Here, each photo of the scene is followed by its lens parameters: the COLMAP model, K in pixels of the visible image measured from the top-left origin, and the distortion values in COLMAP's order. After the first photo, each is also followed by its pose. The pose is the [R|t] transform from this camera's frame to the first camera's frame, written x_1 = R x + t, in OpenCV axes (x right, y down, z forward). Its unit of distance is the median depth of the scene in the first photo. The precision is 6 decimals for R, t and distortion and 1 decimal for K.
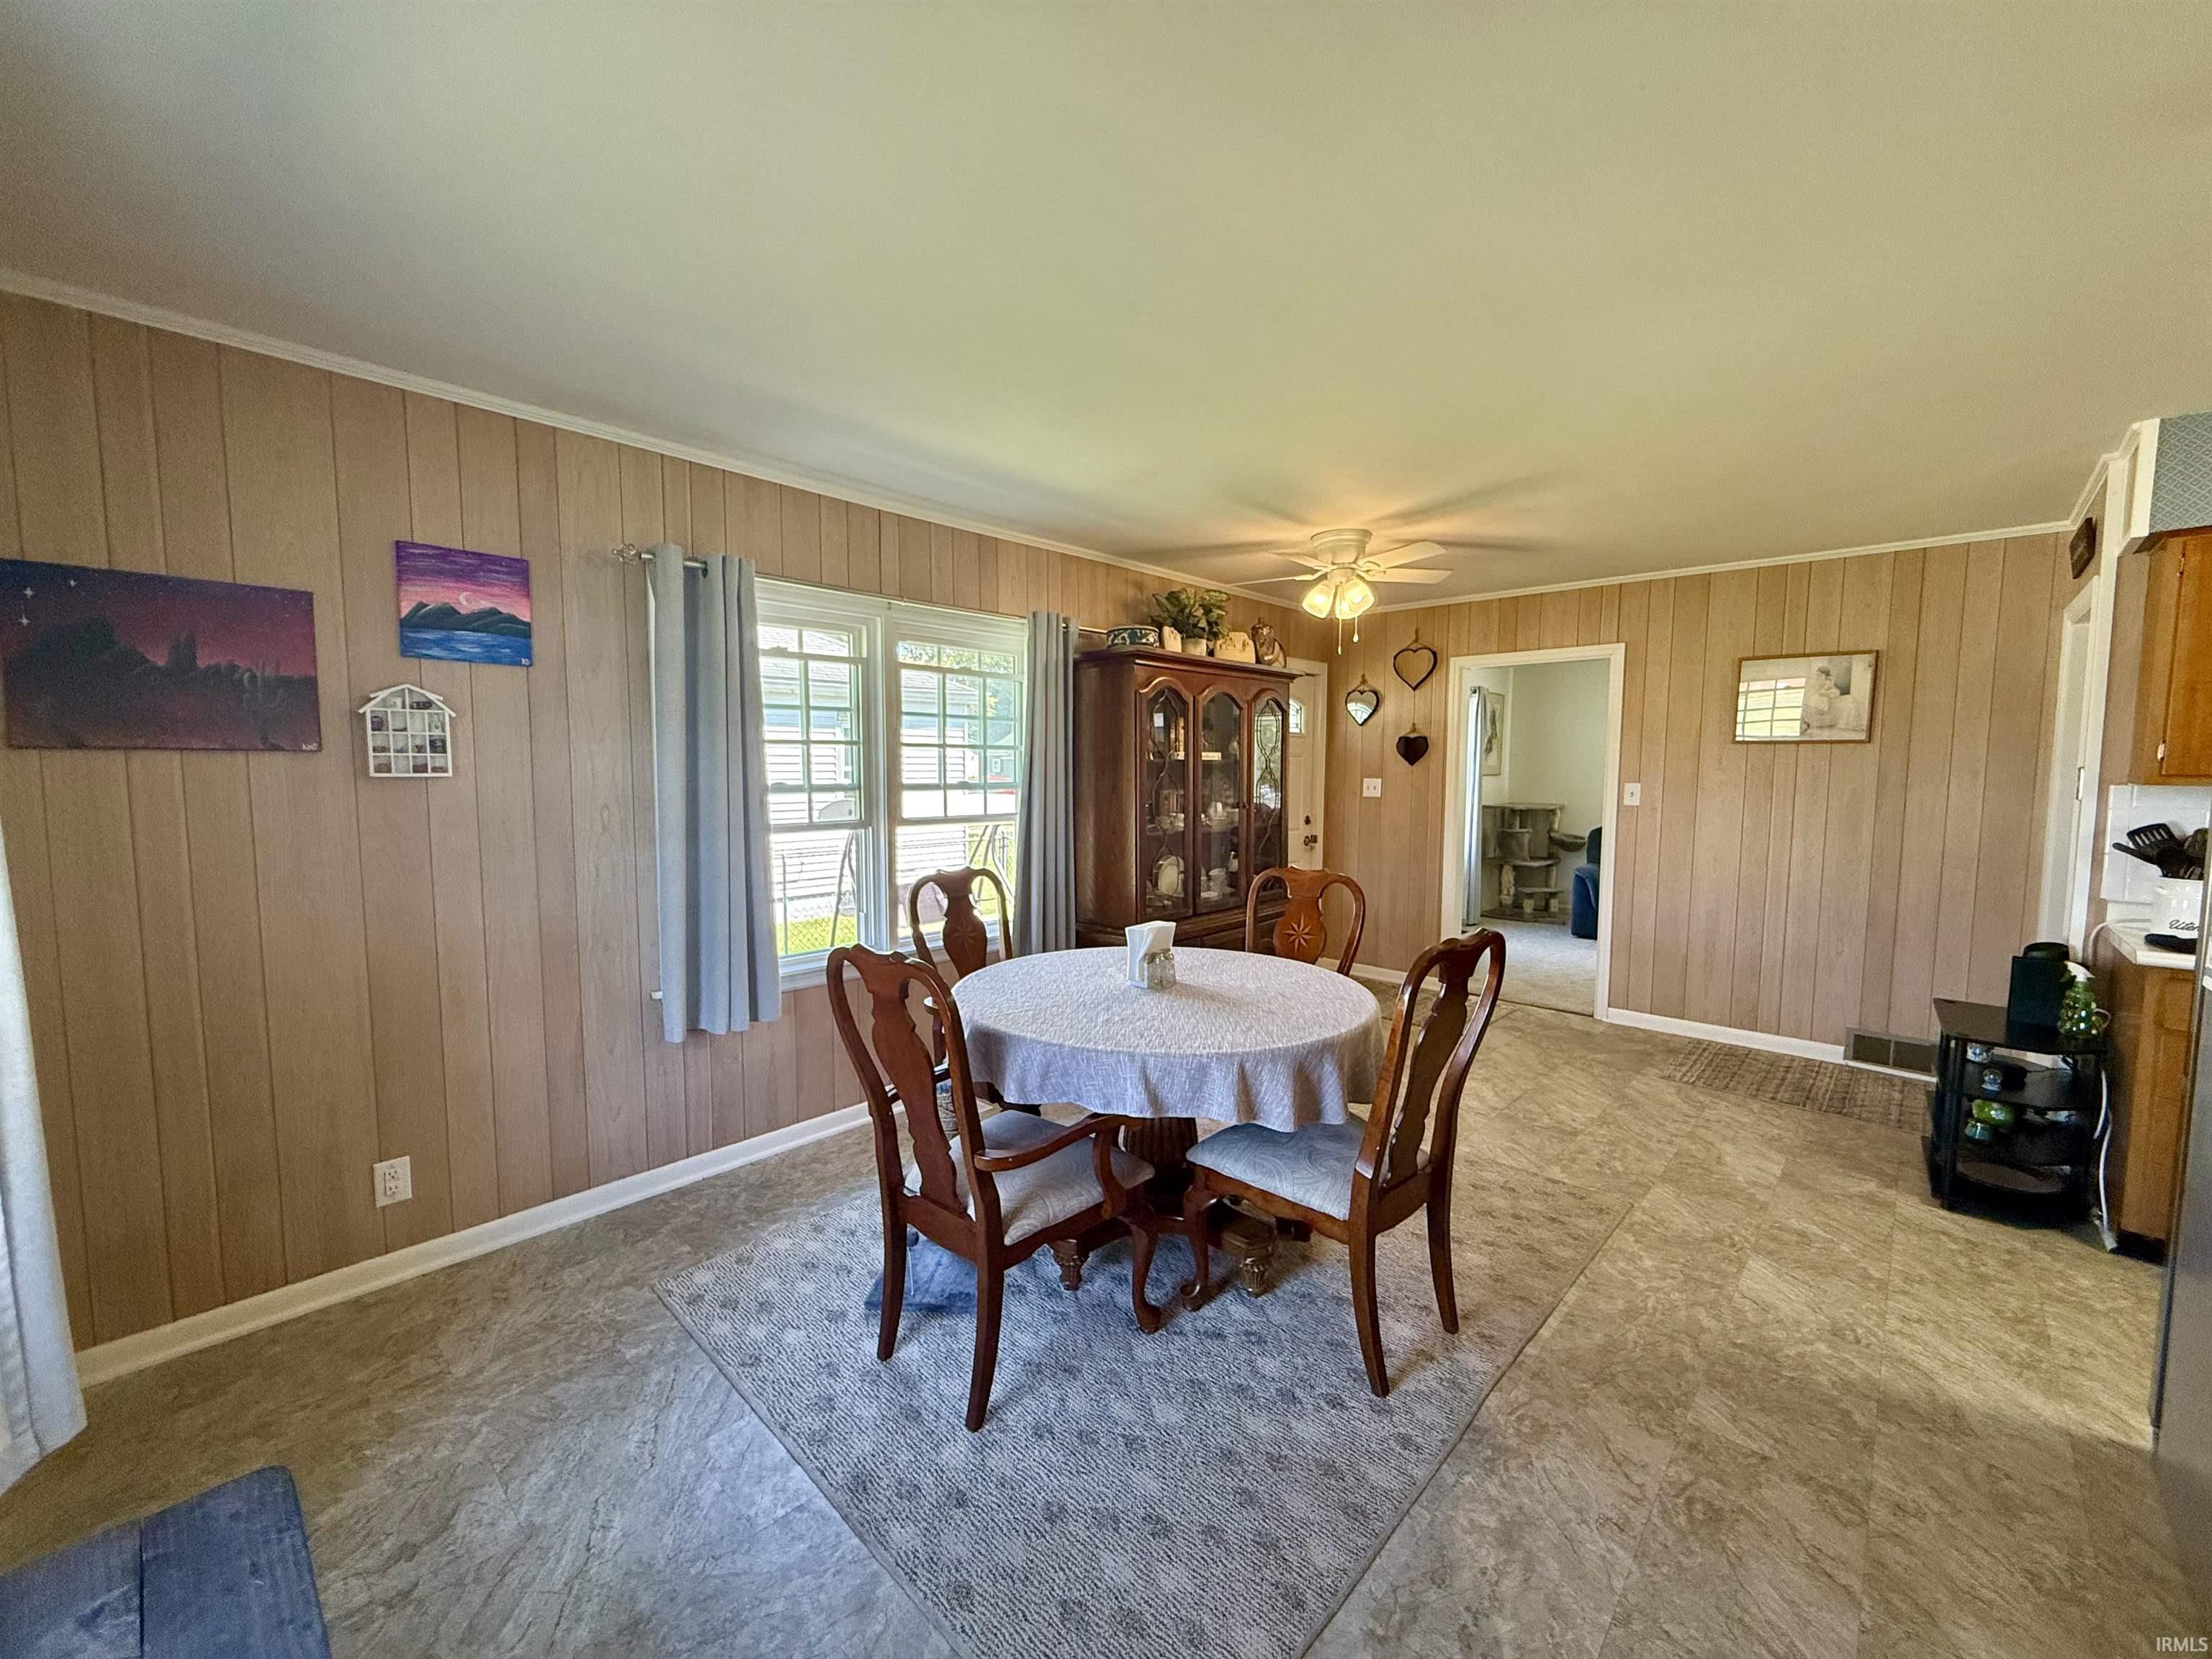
lens RADIAL K [[876.0, 0, 1101.7], [0, 876.0, 831.3], [0, 0, 1]] dist [0.002359, -0.001096]
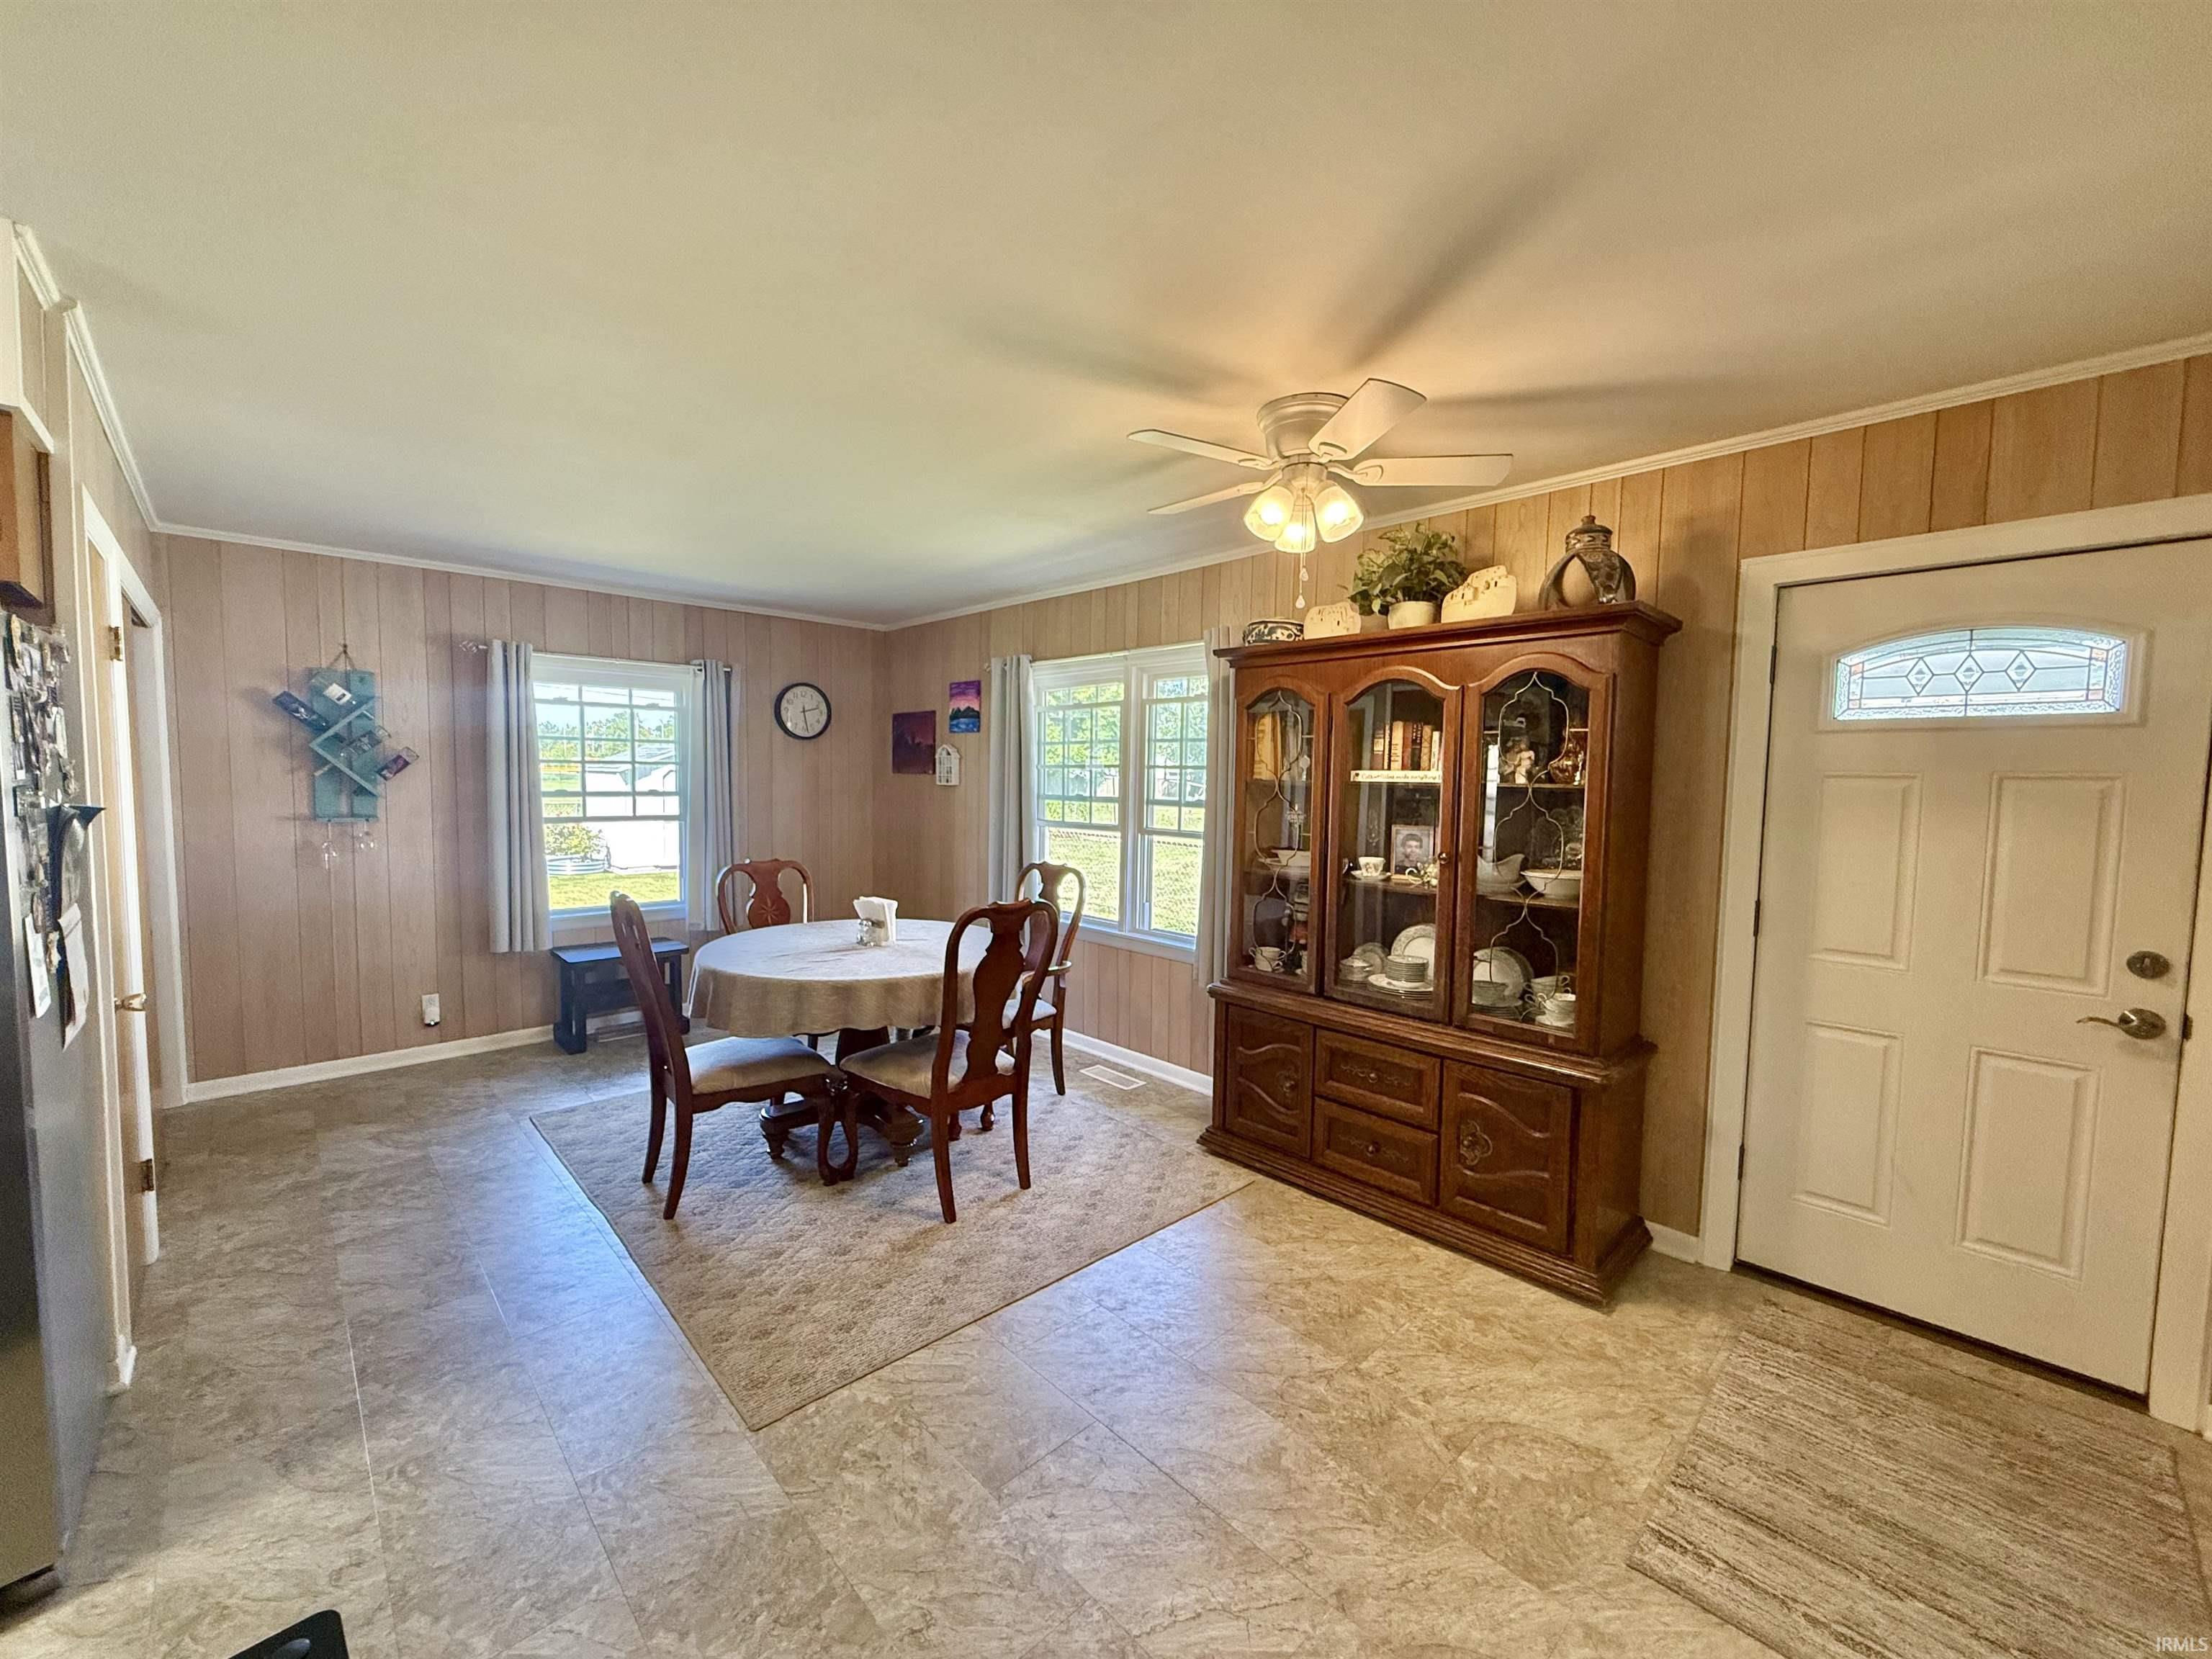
lens RADIAL K [[876.0, 0, 1097.3], [0, 876.0, 833.5], [0, 0, 1]] dist [0.002359, -0.001096]
pose [[-0.051753, 0.062311, -0.996714, 1.159732], [-0.089720, 0.993725, 0.066783, -0.096679], [0.994621, 0.092882, -0.045838, 1.173095]]
